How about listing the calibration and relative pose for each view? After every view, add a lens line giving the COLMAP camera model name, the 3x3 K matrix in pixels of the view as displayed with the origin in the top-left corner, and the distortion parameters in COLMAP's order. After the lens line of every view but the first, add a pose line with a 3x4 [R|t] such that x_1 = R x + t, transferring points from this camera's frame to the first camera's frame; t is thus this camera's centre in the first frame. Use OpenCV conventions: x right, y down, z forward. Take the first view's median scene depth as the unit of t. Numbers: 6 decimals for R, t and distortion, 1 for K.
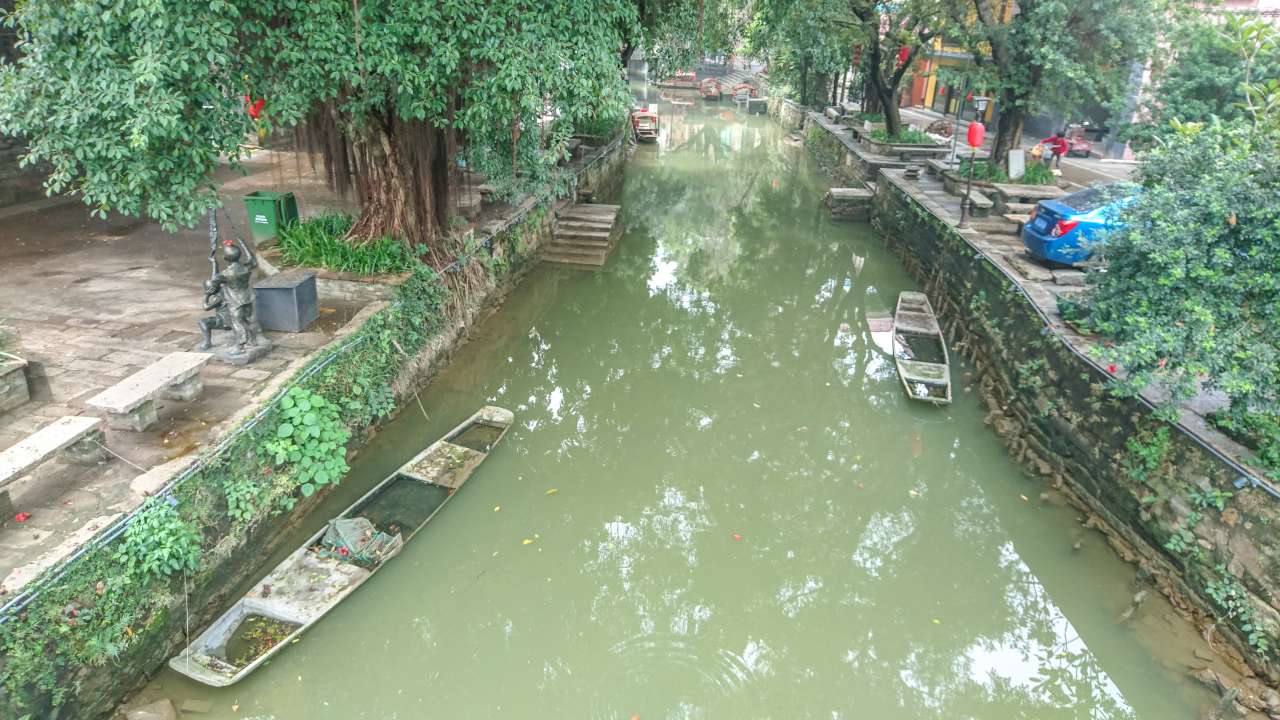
lens RADIAL K [[911.8, 0, 627.7], [0, 911.8, 413.5], [0, 0, 1]] dist [0.157705, -0.279509]
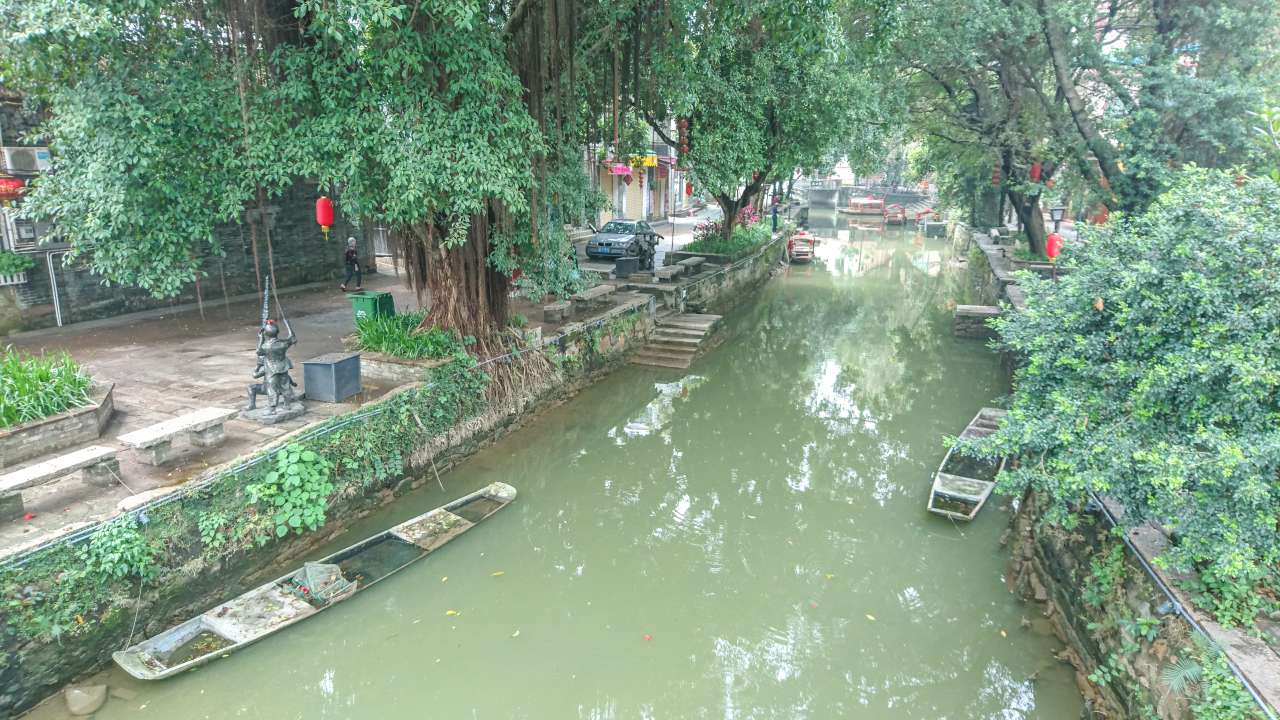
lens RADIAL K [[916.1, 0, 557.9], [0, 916.1, 372.8], [0, 0, 1]] dist [0.068966, -0.123362]
pose [[0.952062, 0.040510, -0.303211, 0.286698], [-0.092732, 0.982773, -0.159871, 0.037445], [0.291511, 0.180325, 0.939417, -0.005626]]
